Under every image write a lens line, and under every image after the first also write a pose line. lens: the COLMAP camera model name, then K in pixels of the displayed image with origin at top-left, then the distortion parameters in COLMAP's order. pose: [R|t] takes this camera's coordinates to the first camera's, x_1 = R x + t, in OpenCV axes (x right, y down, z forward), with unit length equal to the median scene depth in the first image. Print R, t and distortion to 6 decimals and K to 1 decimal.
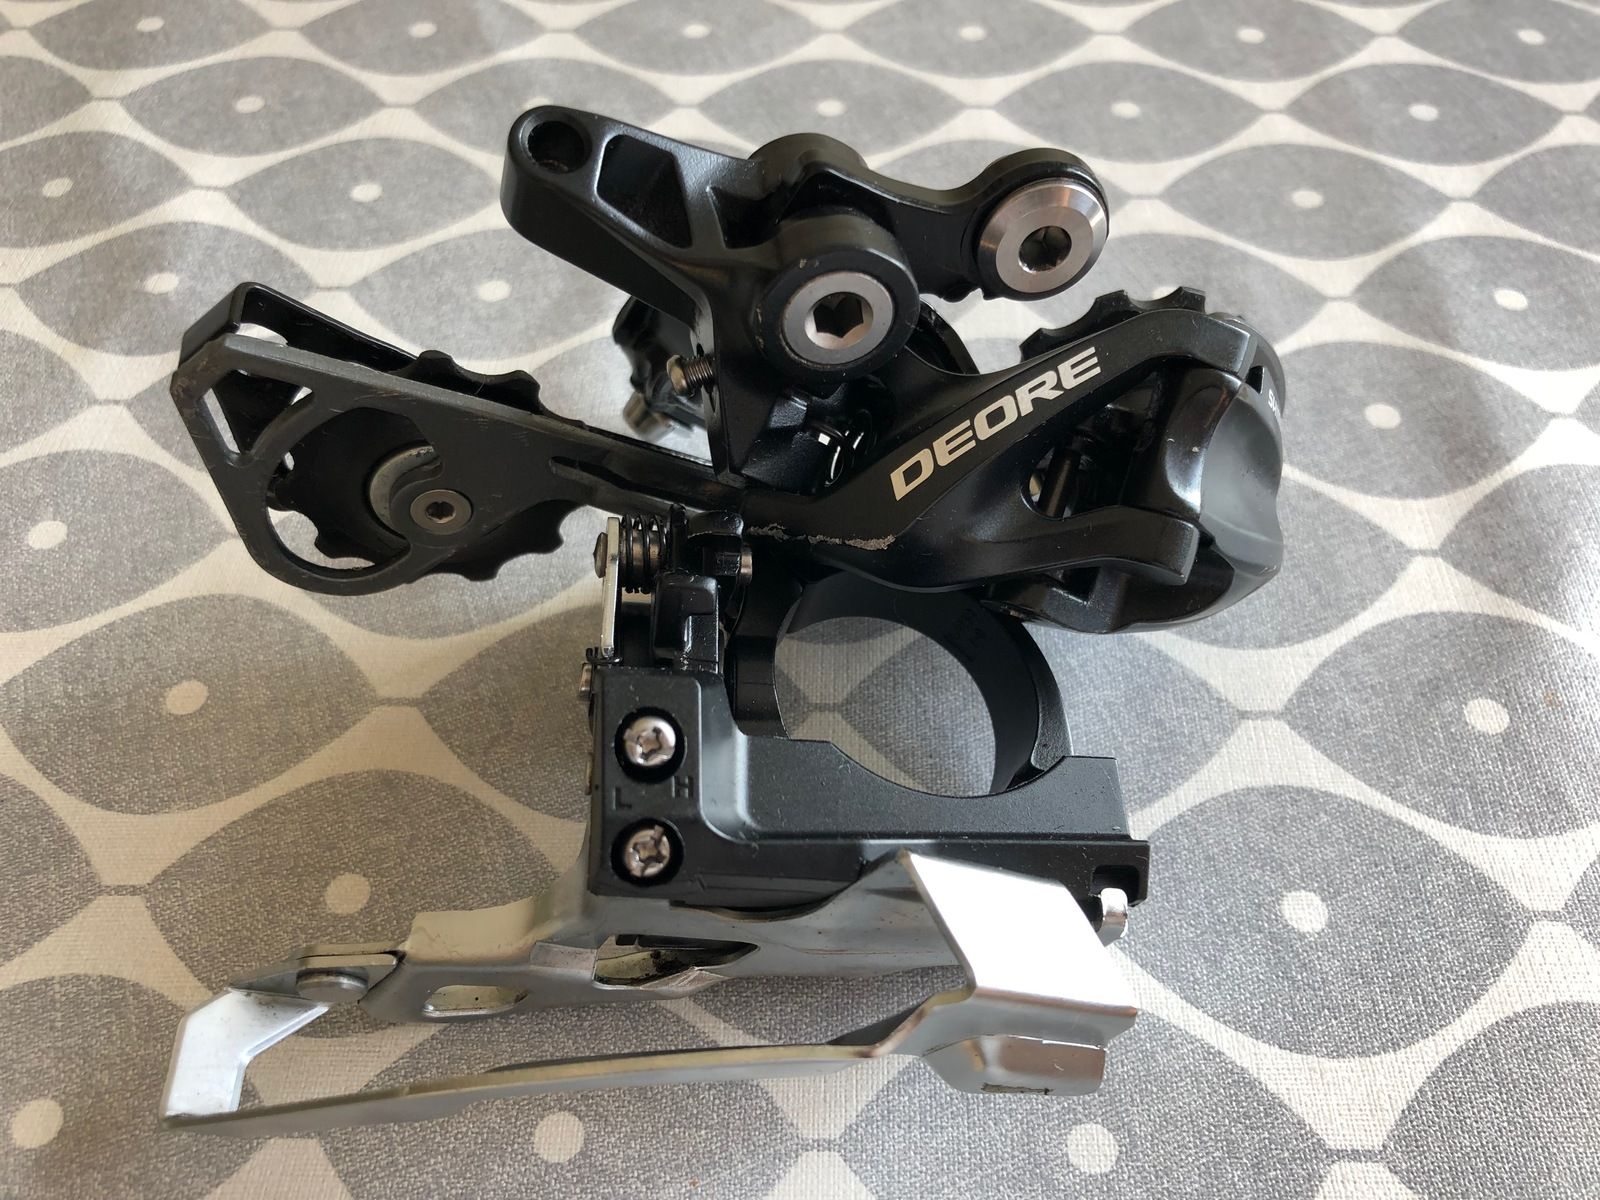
lens RADIAL K [[1340.3, 0, 806.6], [0, 1340.3, 606.2], [0, 0, 1]] dist [-0.053446, 0.050327]
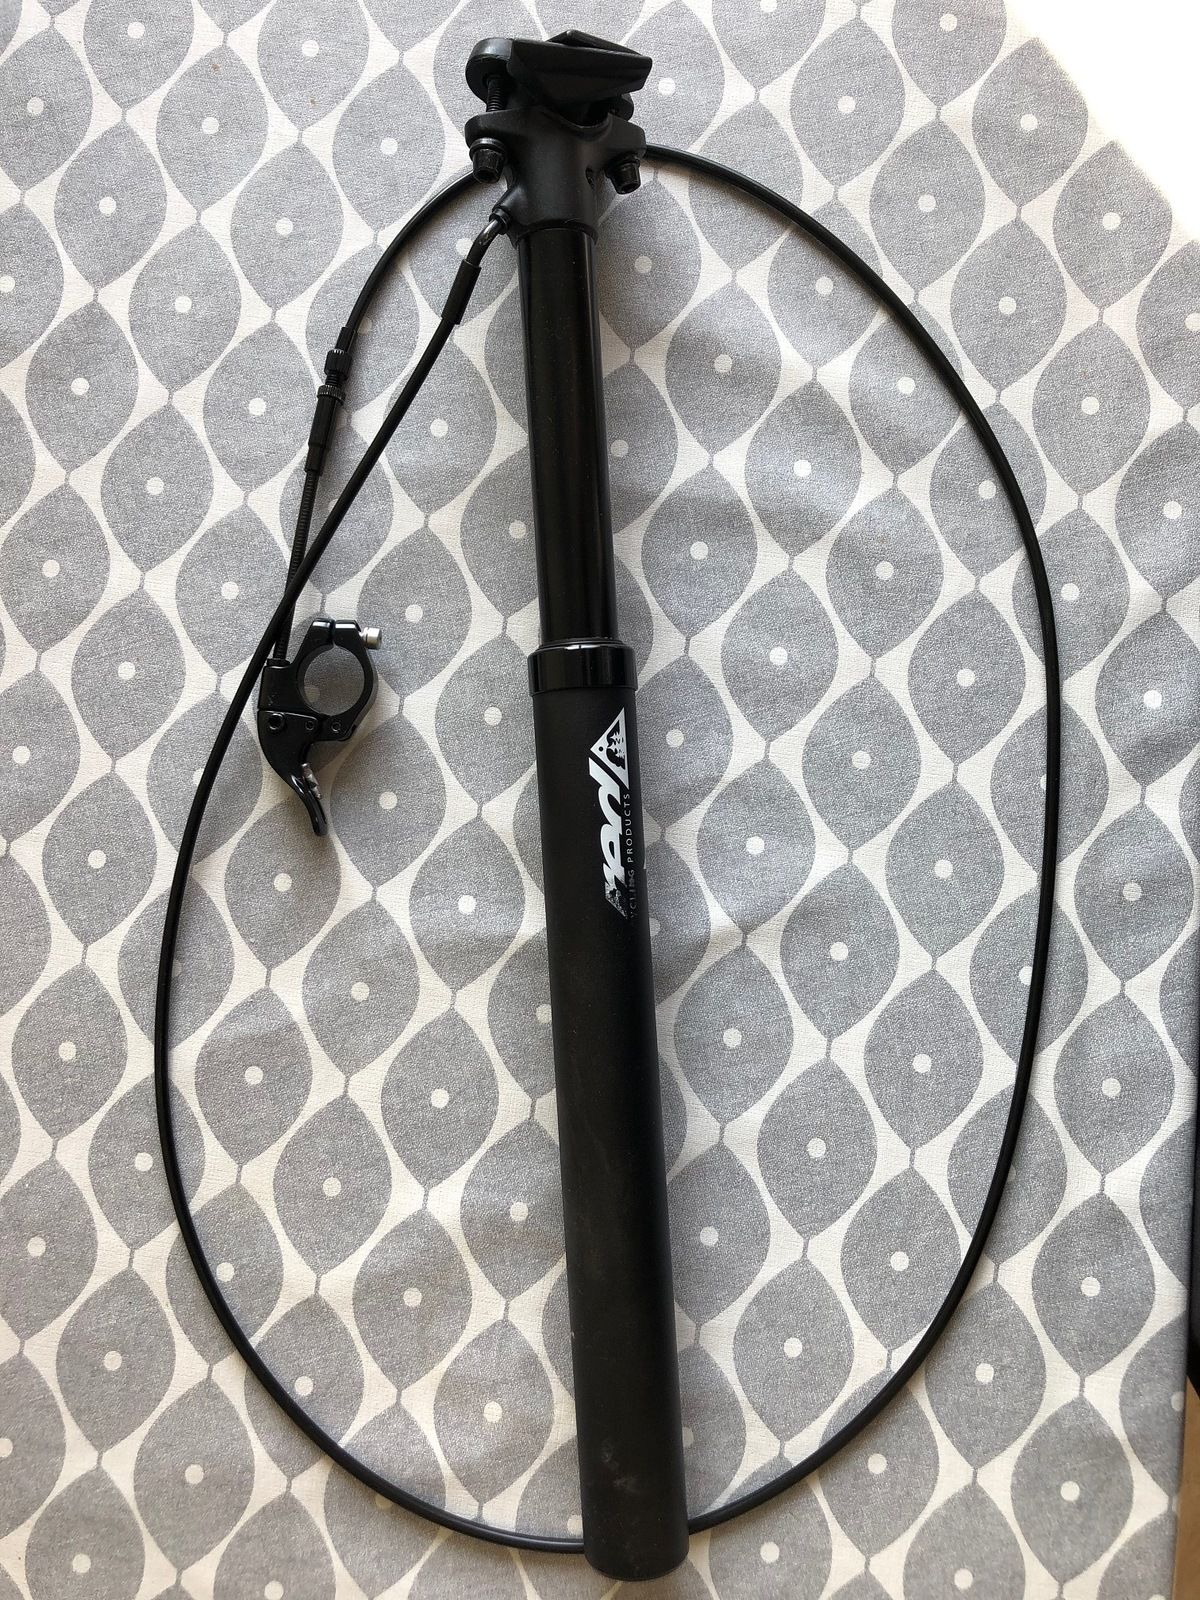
lens RADIAL K [[1302.1, 0, 600.0], [0, 1302.1, 800.0], [0, 0, 1]] dist [-0.000191, 0.010672]
pose [[0.106879, -0.991294, 0.076891, -0.073877], [0.810325, 0.131657, 0.570999, -1.082810], [-0.576151, 0.001279, 0.817342, -0.389326]]
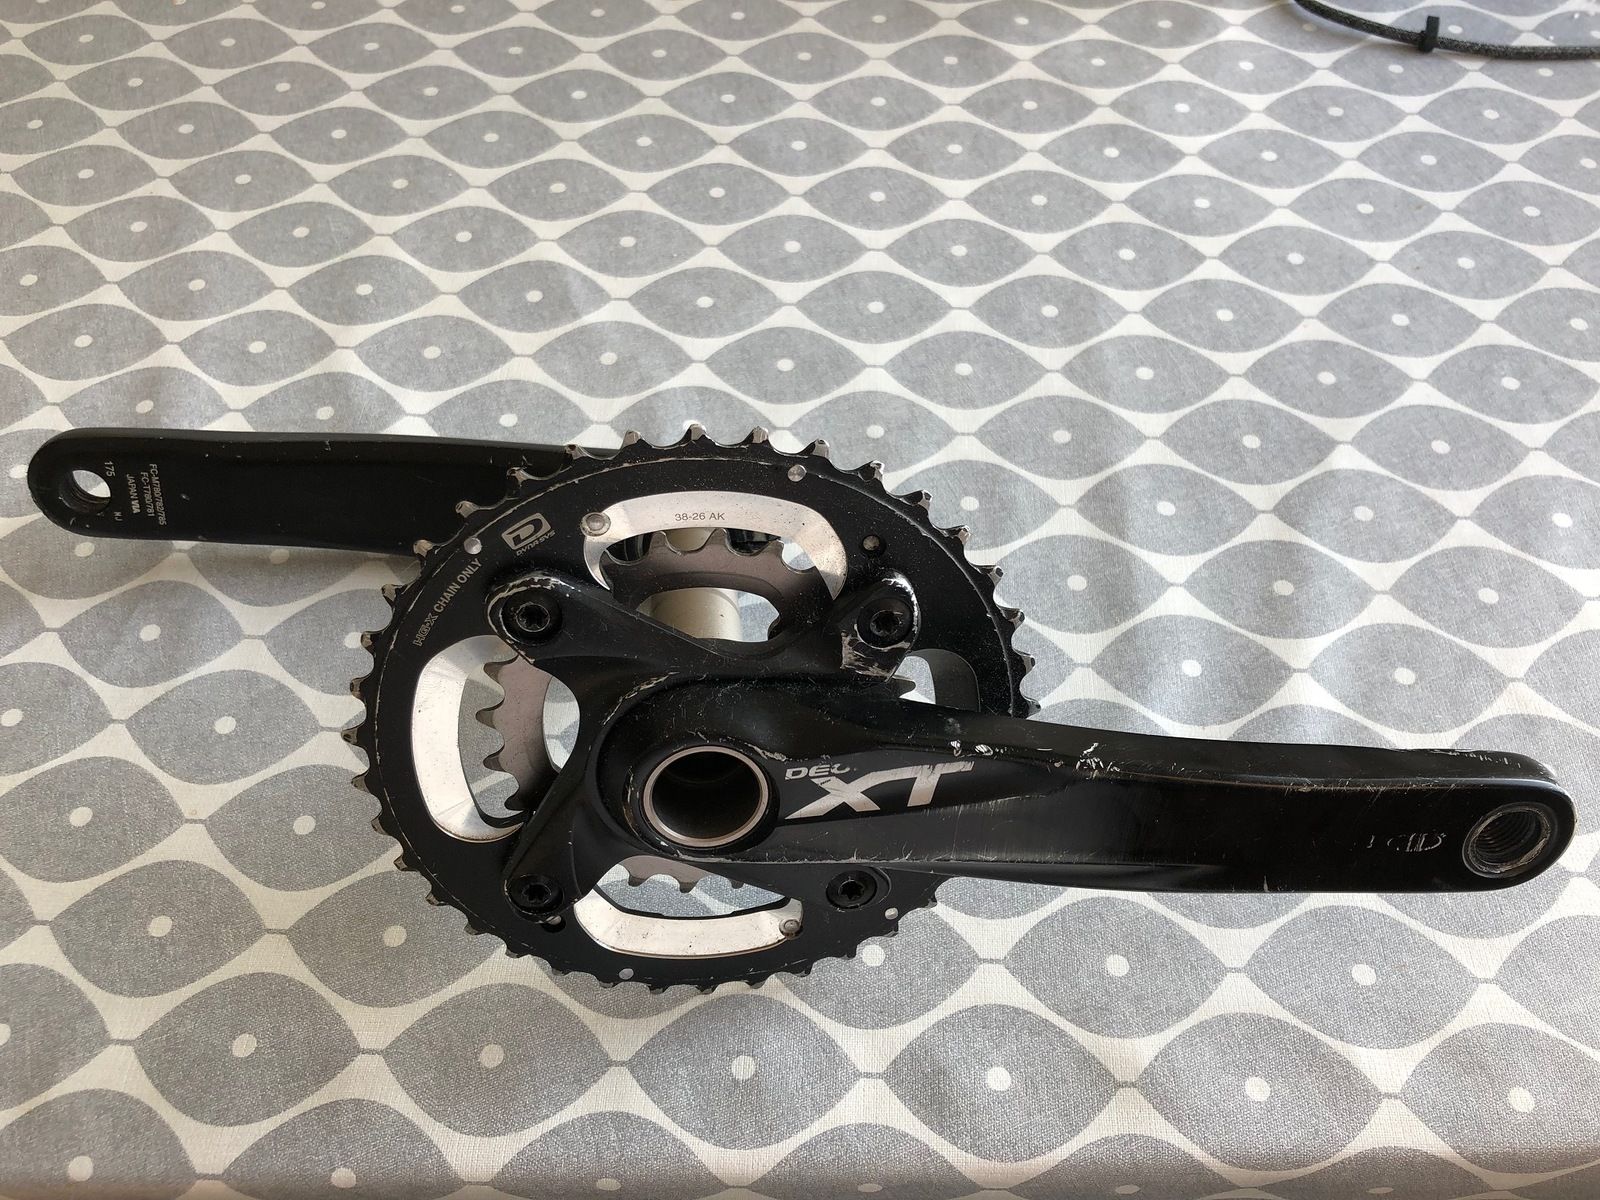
lens RADIAL K [[1302.9, 0, 800.0], [0, 1302.9, 600.0], [0, 0, 1]] dist [0.005655, -0.014868]
pose [[0.999795, 0.018977, -0.007075, 0.055745], [-0.018670, 0.998975, 0.041244, -0.155381], [0.007851, -0.041103, 0.999124, -0.658580]]
